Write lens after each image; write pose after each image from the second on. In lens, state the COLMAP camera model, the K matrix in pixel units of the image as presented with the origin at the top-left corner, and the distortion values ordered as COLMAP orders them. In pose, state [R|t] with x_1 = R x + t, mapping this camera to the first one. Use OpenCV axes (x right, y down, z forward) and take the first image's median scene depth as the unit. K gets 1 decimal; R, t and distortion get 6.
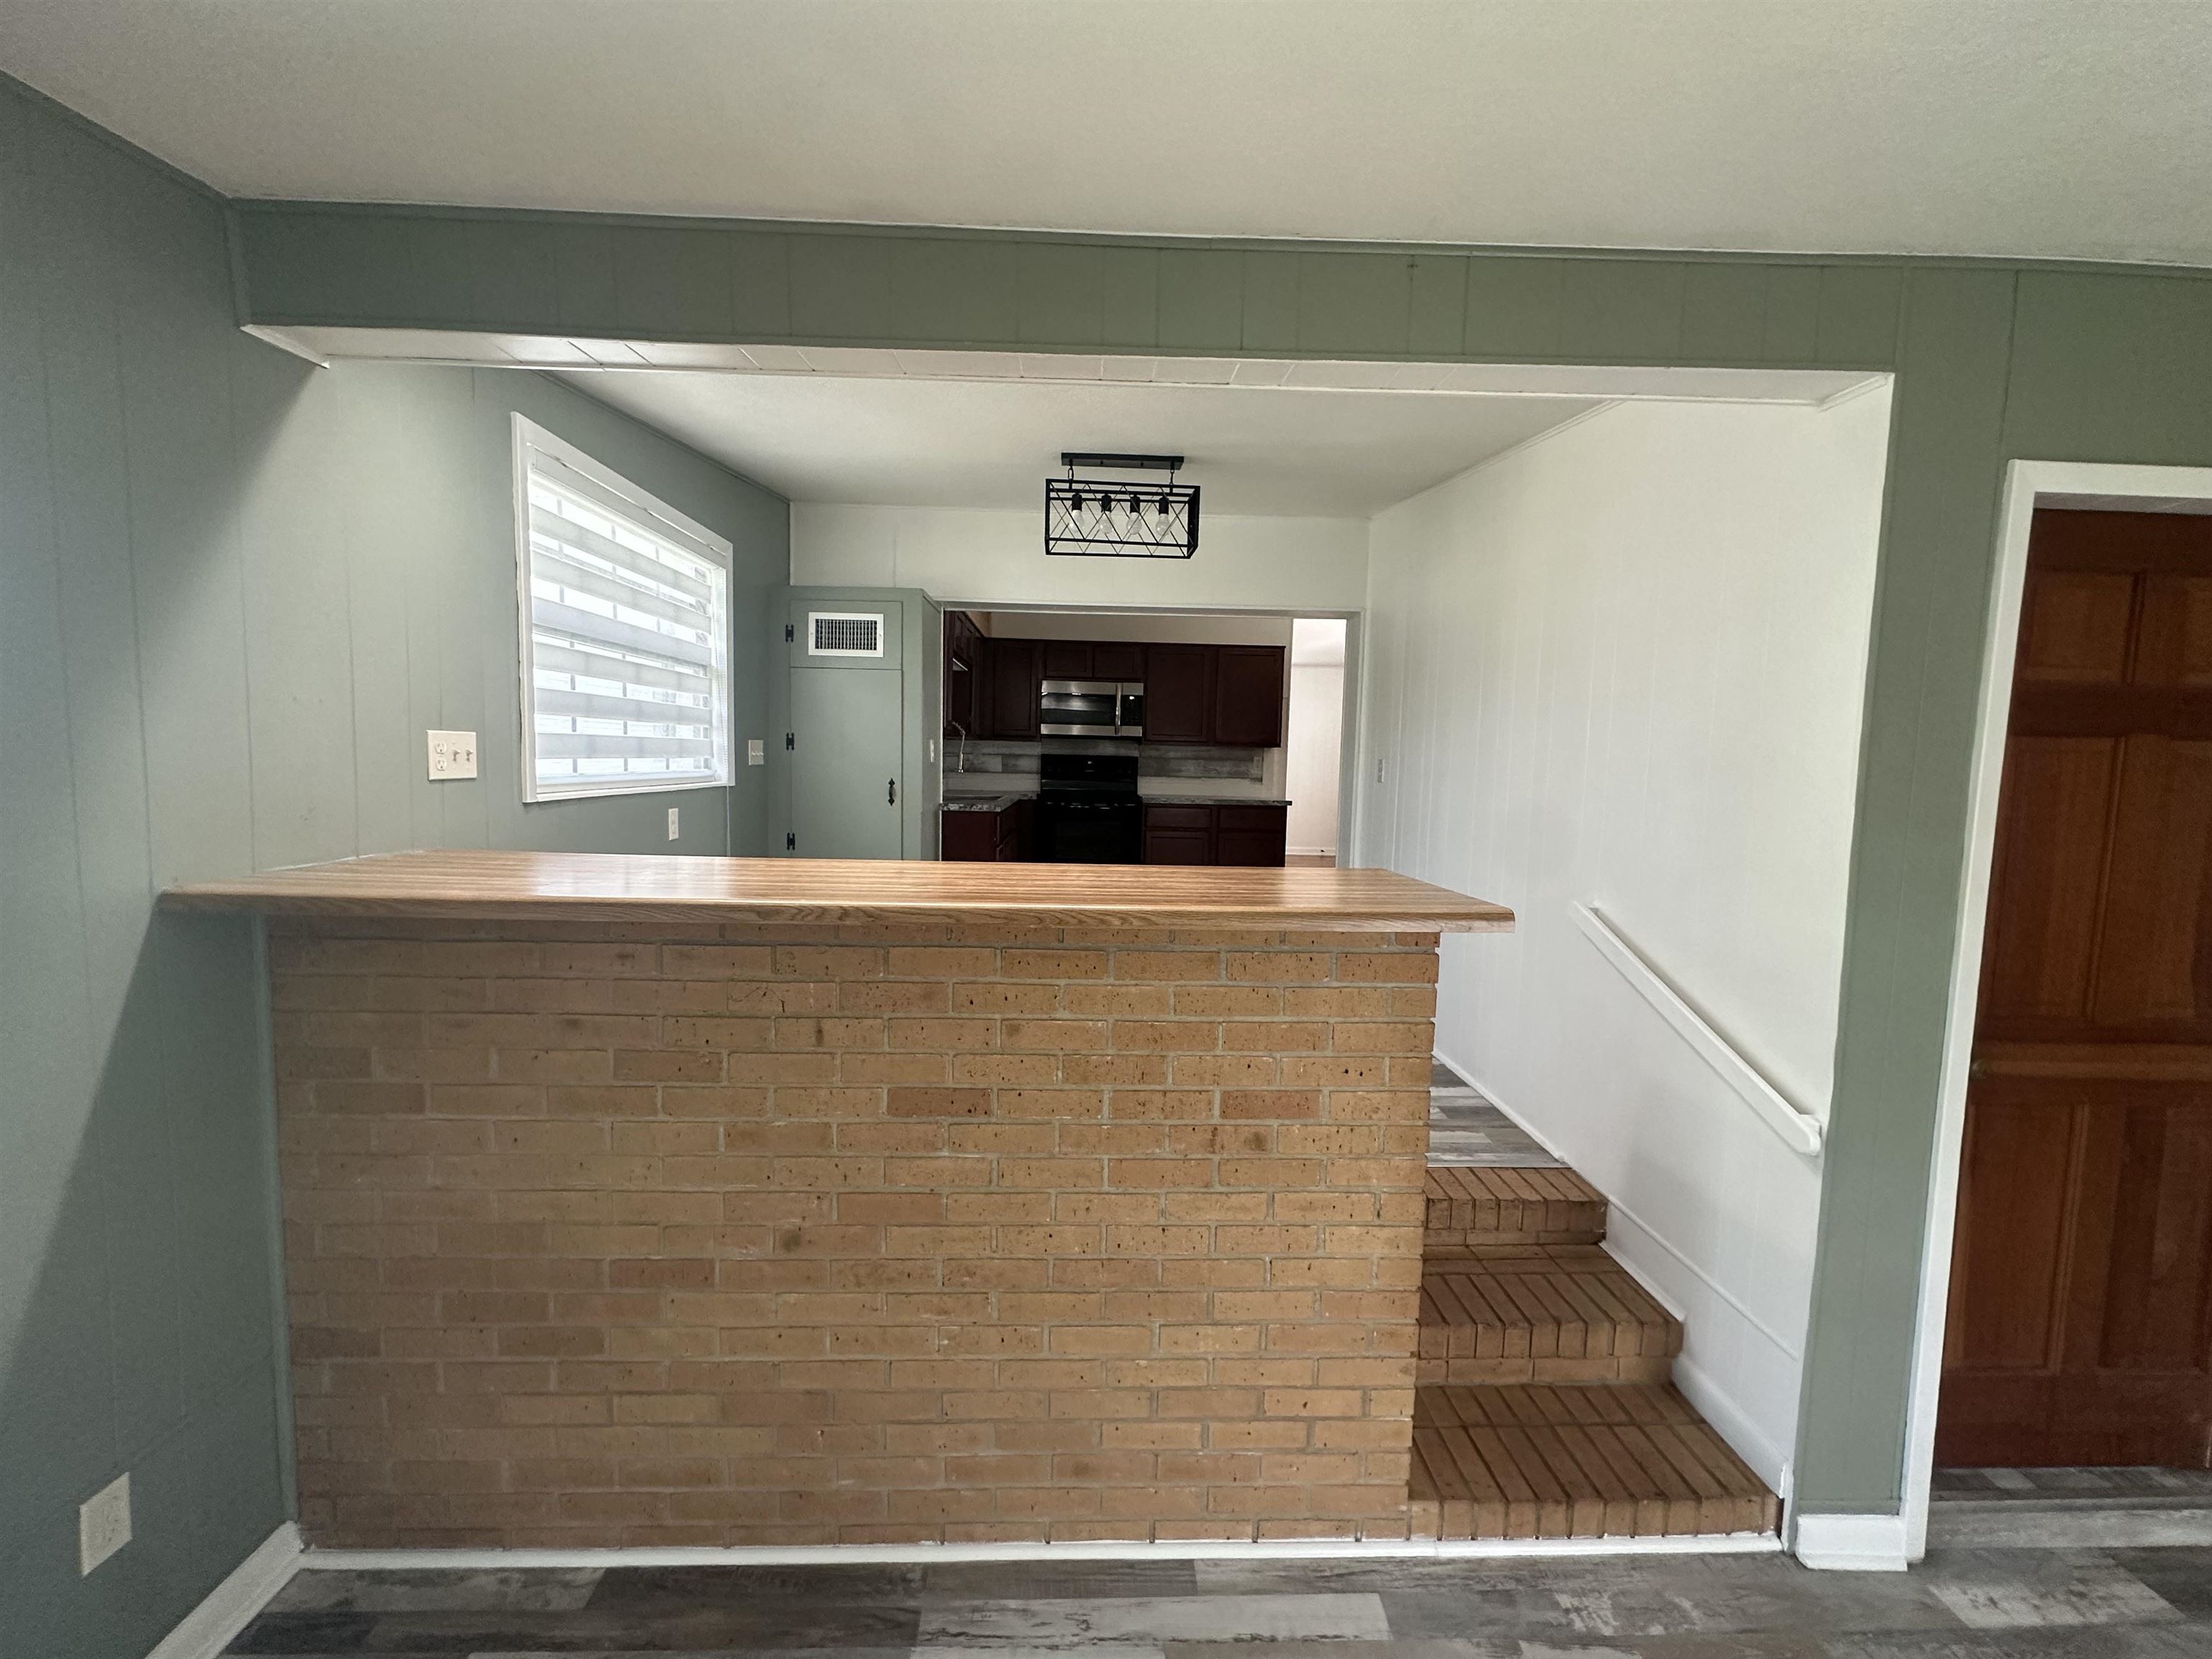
lens RADIAL K [[880.7, 0, 1107.7], [0, 880.7, 826.9], [0, 0, 1]] dist [-0.003942, 0.000398]
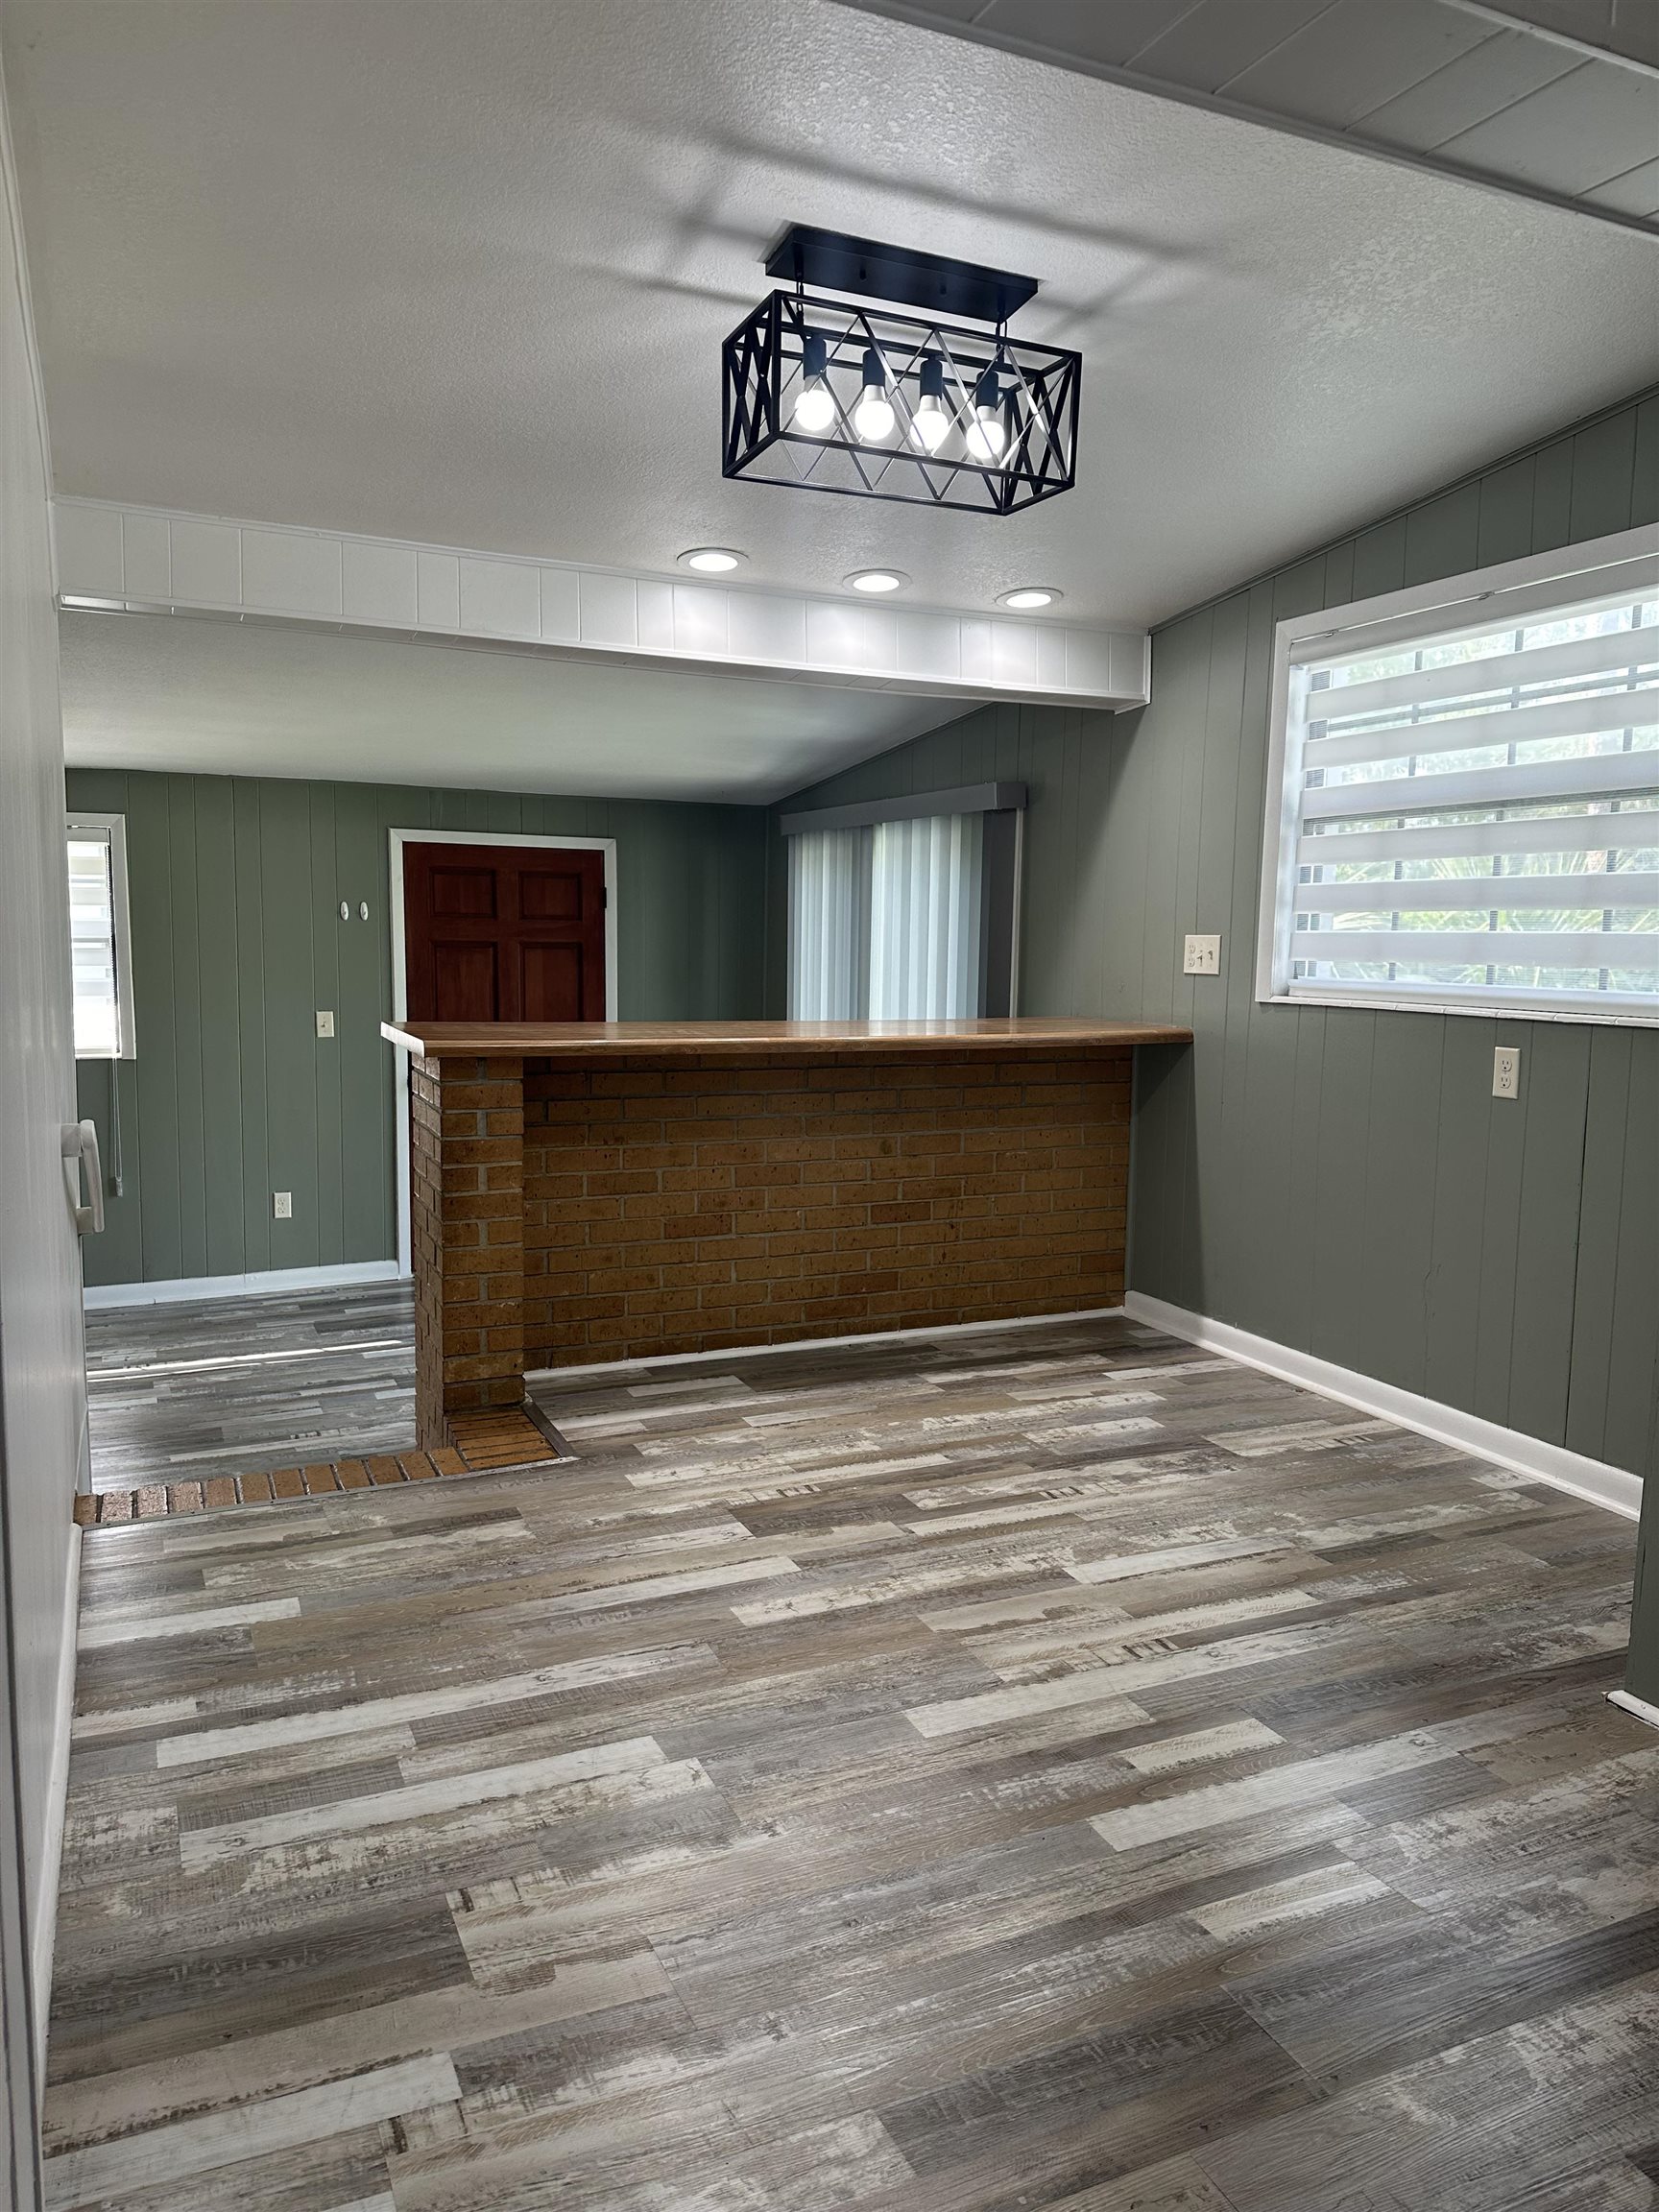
lens RADIAL K [[1556.7, 0, 829.5], [0, 1556.7, 1106.0], [0, 0, 1]] dist [0.055472, -0.075239]
pose [[-0.928053, 0.003847, -0.372429, 0.177970], [-0.066083, 0.982381, 0.174818, -0.069991], [0.366540, 0.186851, -0.911447, 0.907883]]
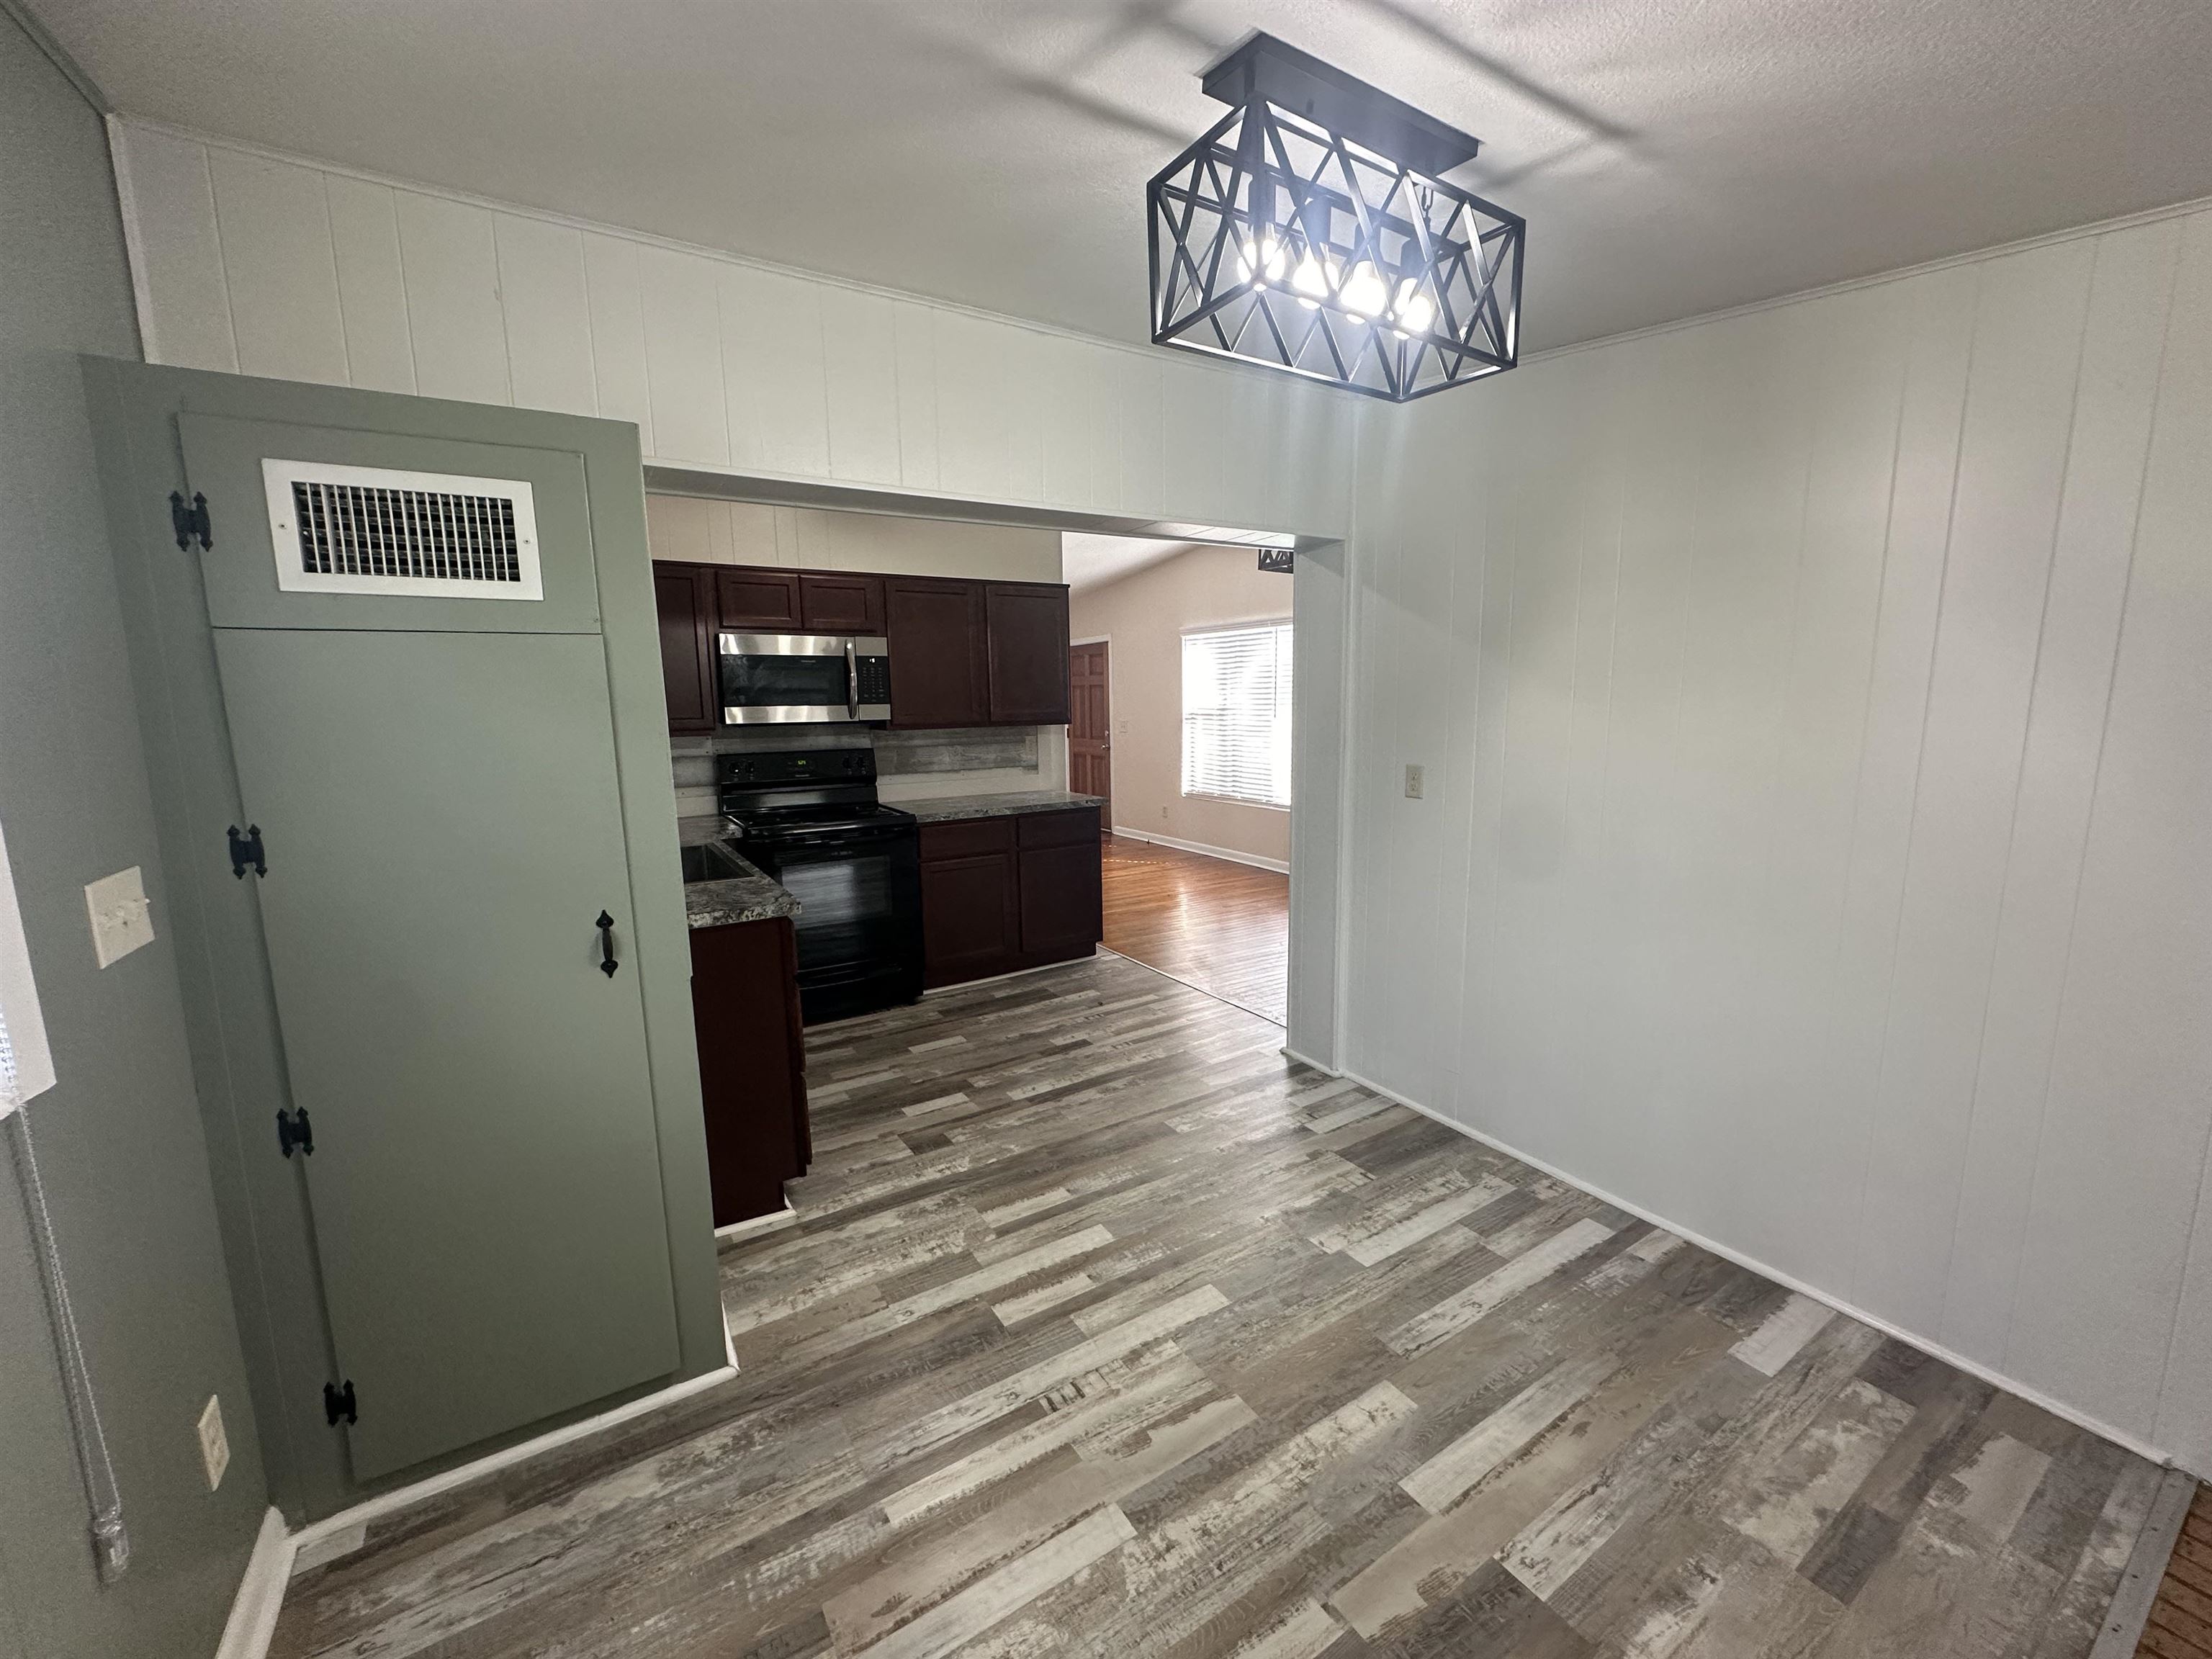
lens RADIAL K [[880.7, 0, 1107.7], [0, 880.7, 826.9], [0, 0, 1]] dist [-0.003942, 0.000398]
pose [[0.863641, -0.109955, 0.491969, -0.155156], [0.074009, 0.993004, 0.092015, -0.072612], [-0.498644, -0.043058, 0.865737, 0.352271]]
